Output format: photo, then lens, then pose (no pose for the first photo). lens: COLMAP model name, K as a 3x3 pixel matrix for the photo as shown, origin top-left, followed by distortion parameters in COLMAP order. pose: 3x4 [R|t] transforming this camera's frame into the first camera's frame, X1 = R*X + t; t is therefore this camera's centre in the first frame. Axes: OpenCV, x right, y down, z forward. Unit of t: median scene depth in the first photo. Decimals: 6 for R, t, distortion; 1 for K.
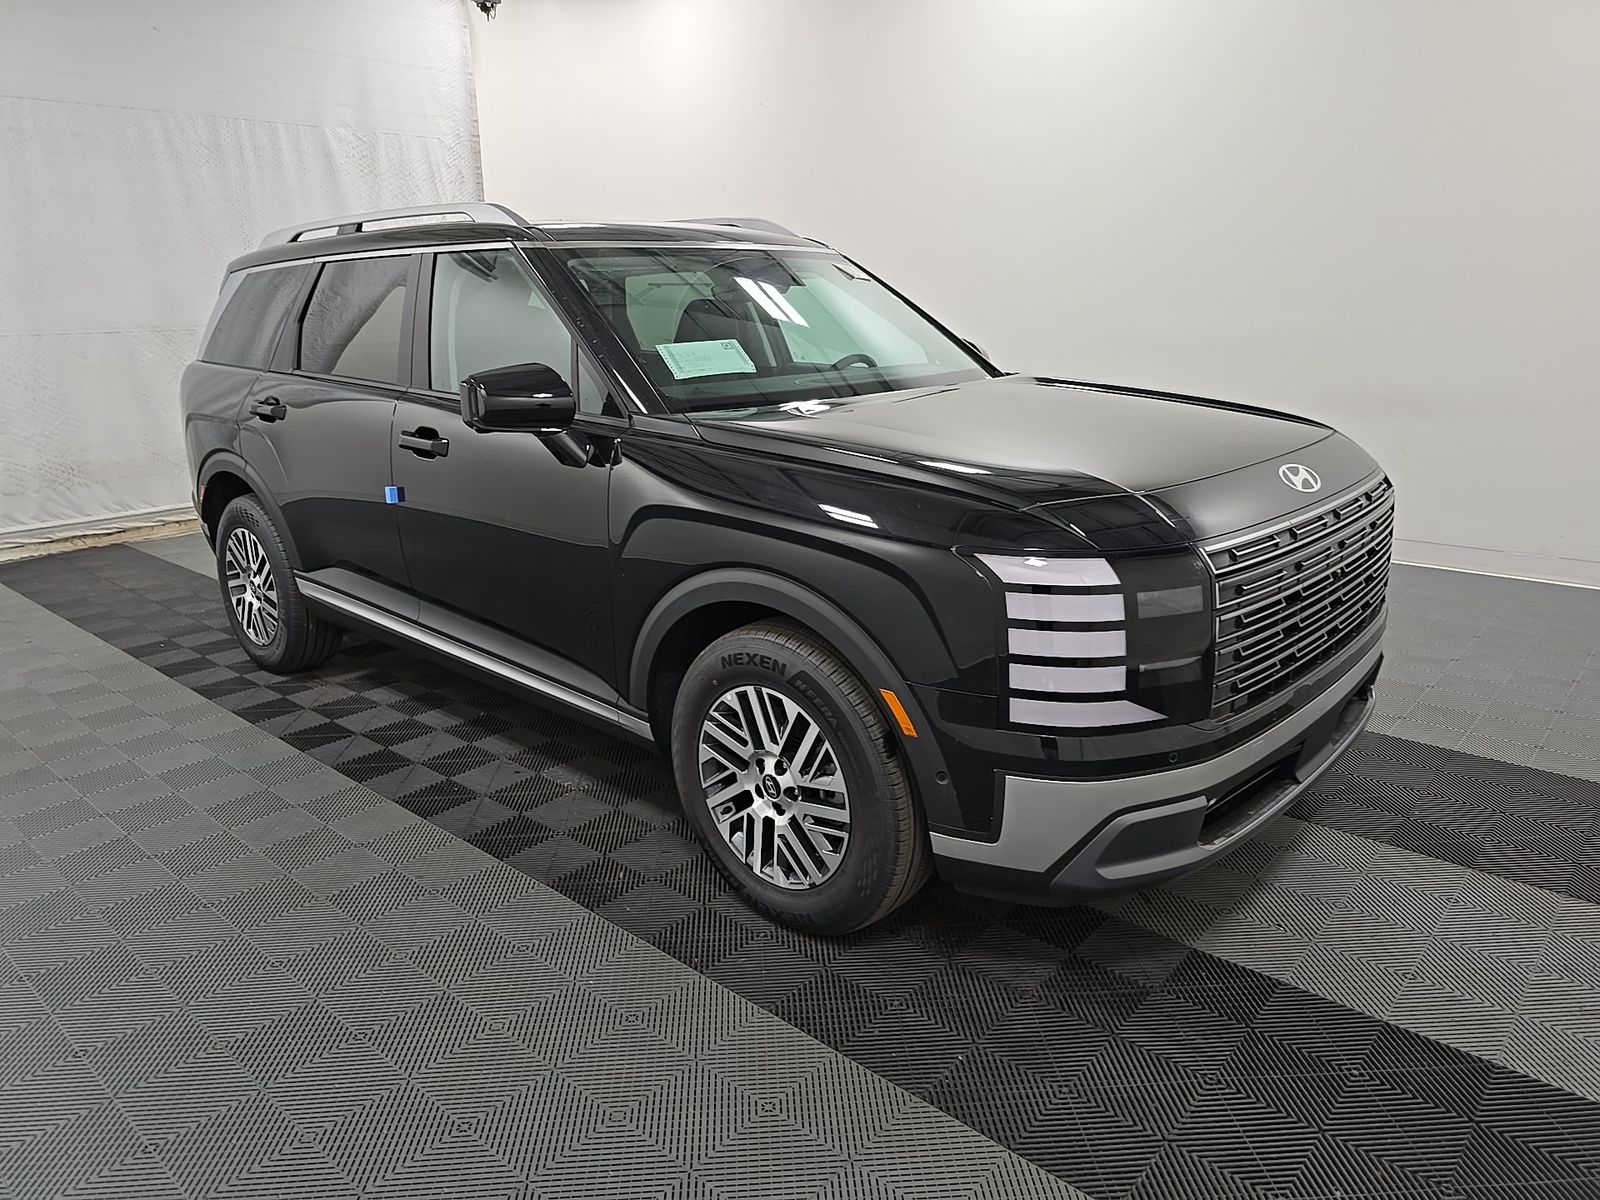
lens RADIAL K [[1074.6, 0, 800.0], [0, 1074.6, 600.0], [0, 0, 1]] dist [0.024627, -0.002548]
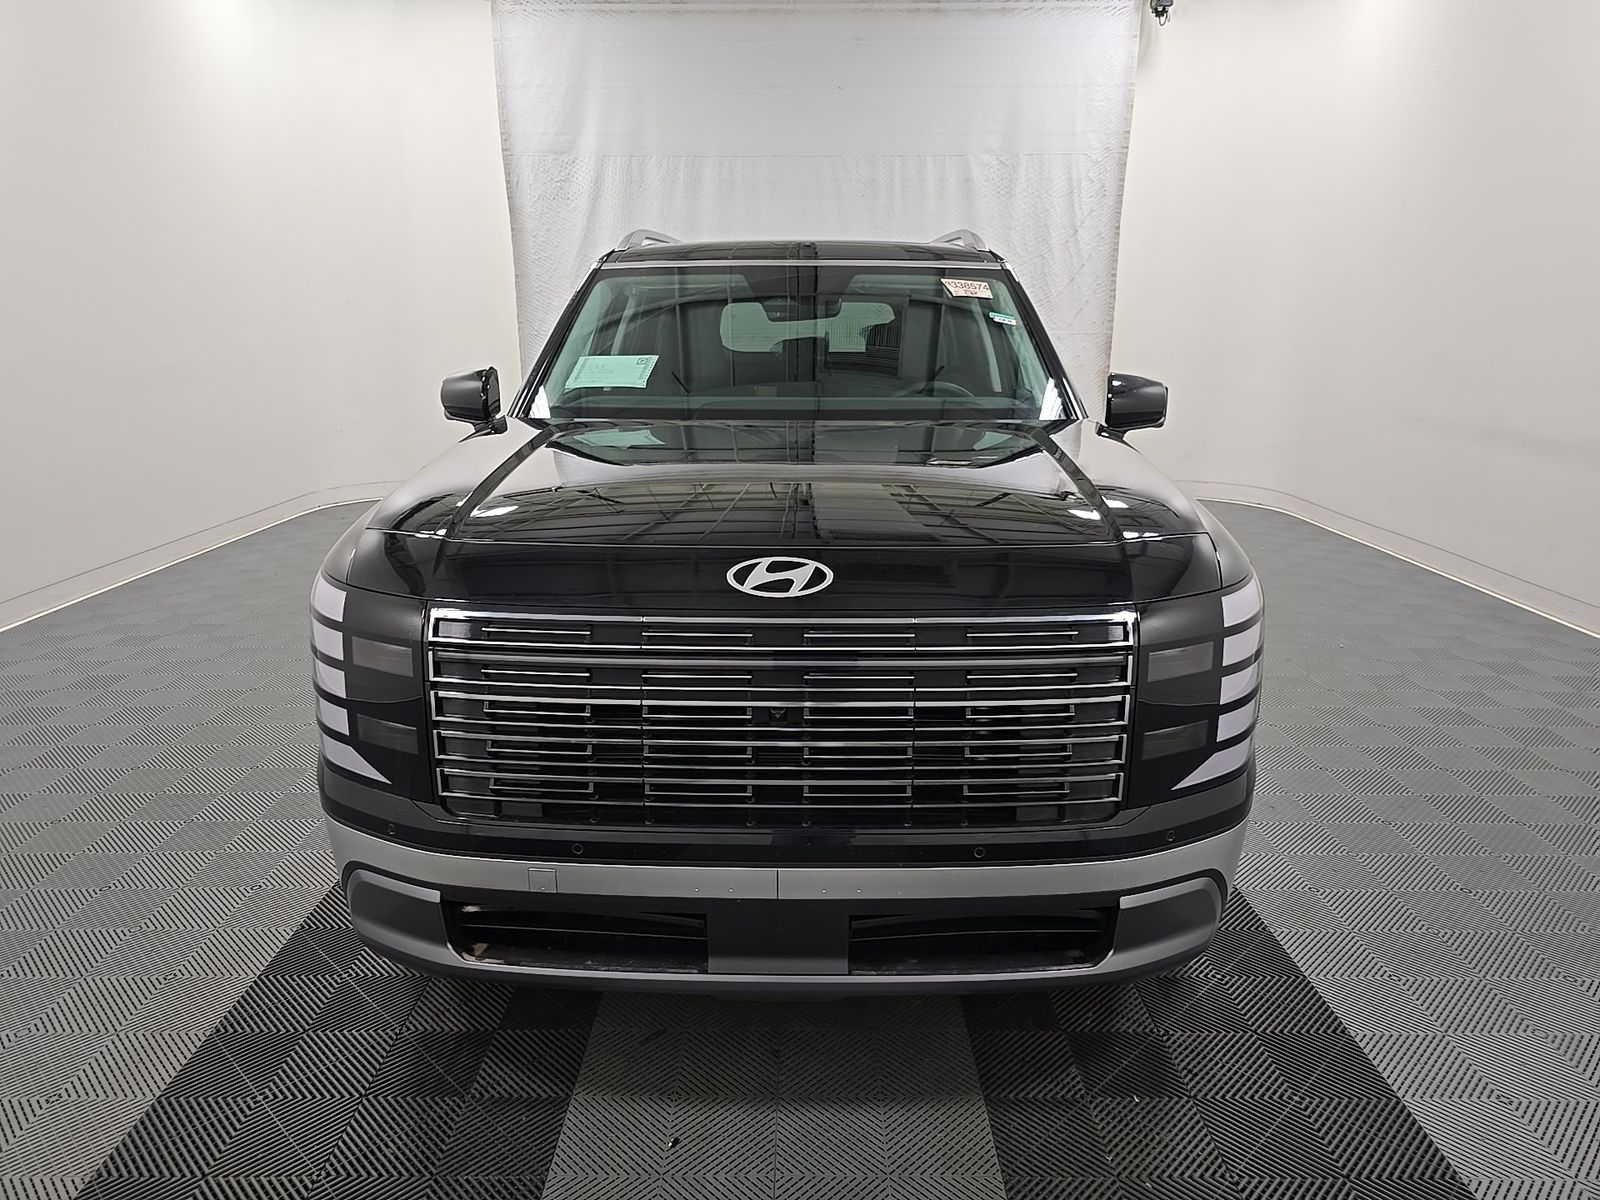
lens RADIAL K [[1074.6, 0, 800.0], [0, 1074.6, 600.0], [0, 0, 1]] dist [0.024627, -0.002548]
pose [[0.660945, 0.210067, -0.720433, 0.326086], [-0.216934, 0.972518, 0.084550, -0.052494], [0.718395, 0.100404, 0.688351, 0.166916]]
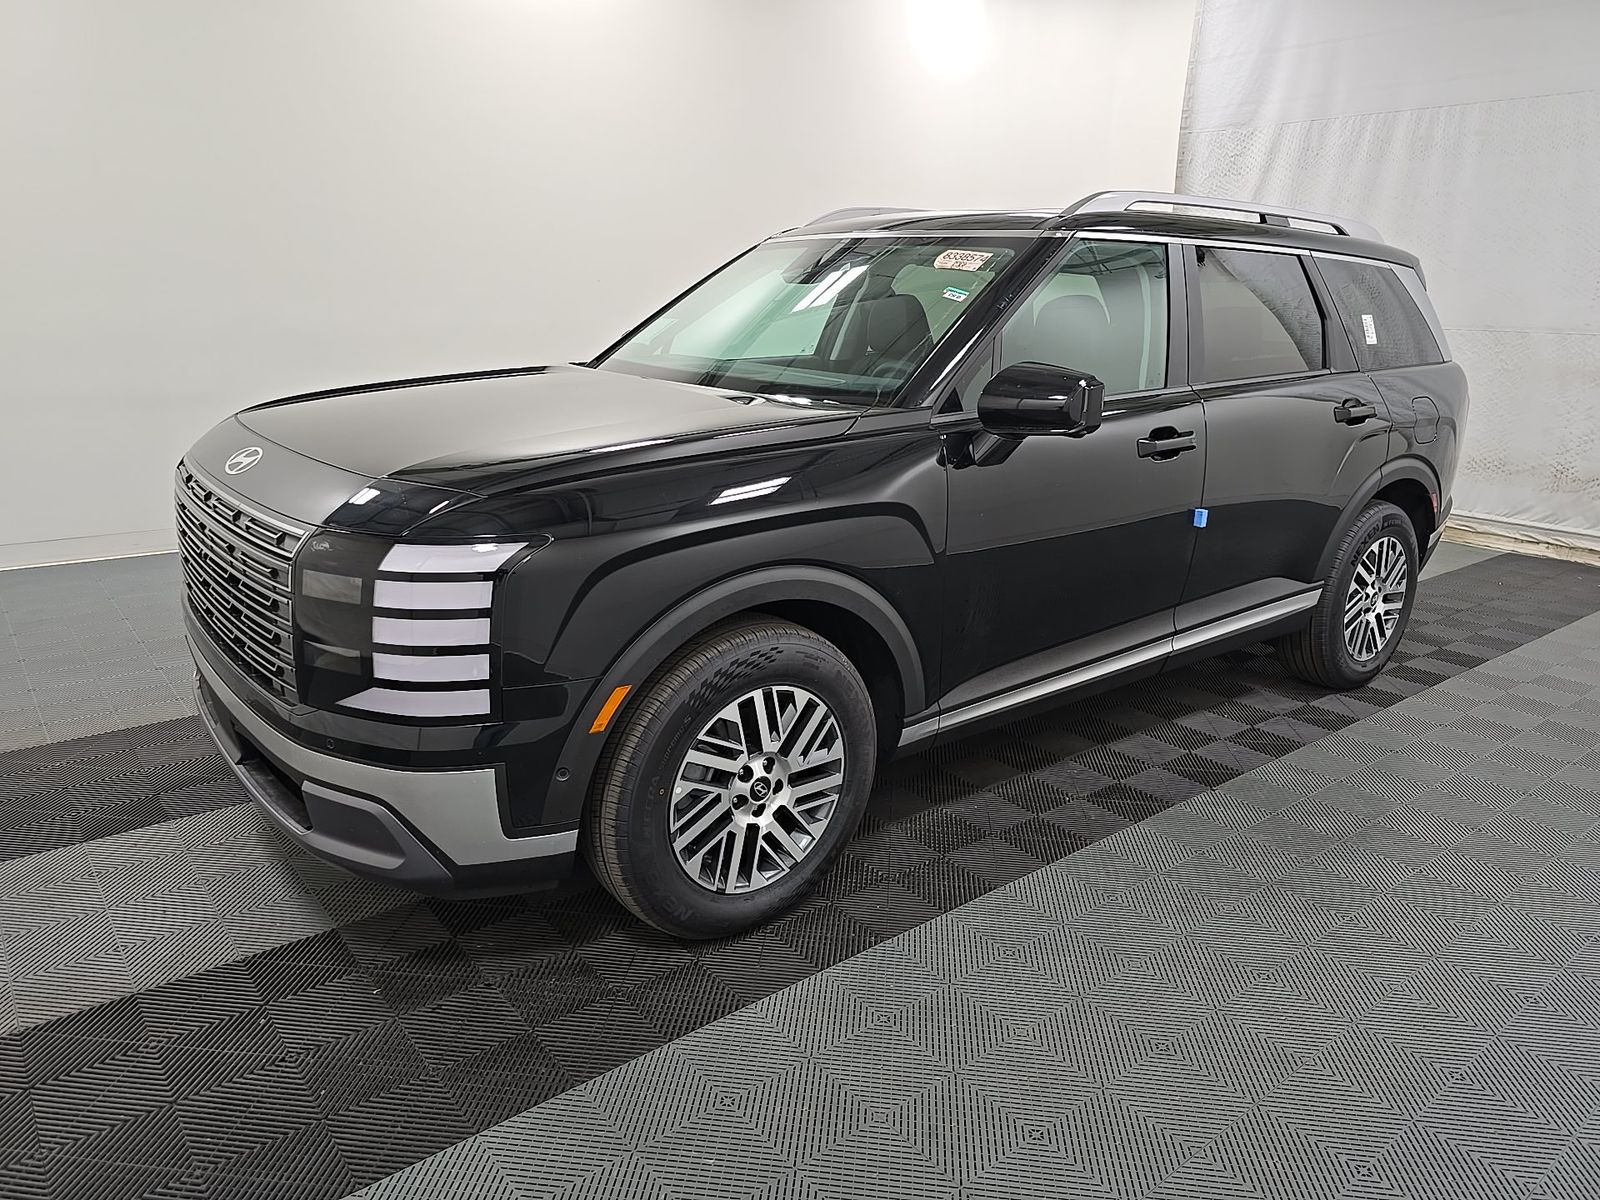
lens RADIAL K [[1074.6, 0, 800.0], [0, 1074.6, 600.0], [0, 0, 1]] dist [0.024627, -0.002548]
pose [[-0.164985, 0.285456, -0.944084, 0.442701], [-0.292883, 0.899845, 0.323263, -0.152937], [0.941806, 0.329840, -0.064856, 0.521454]]
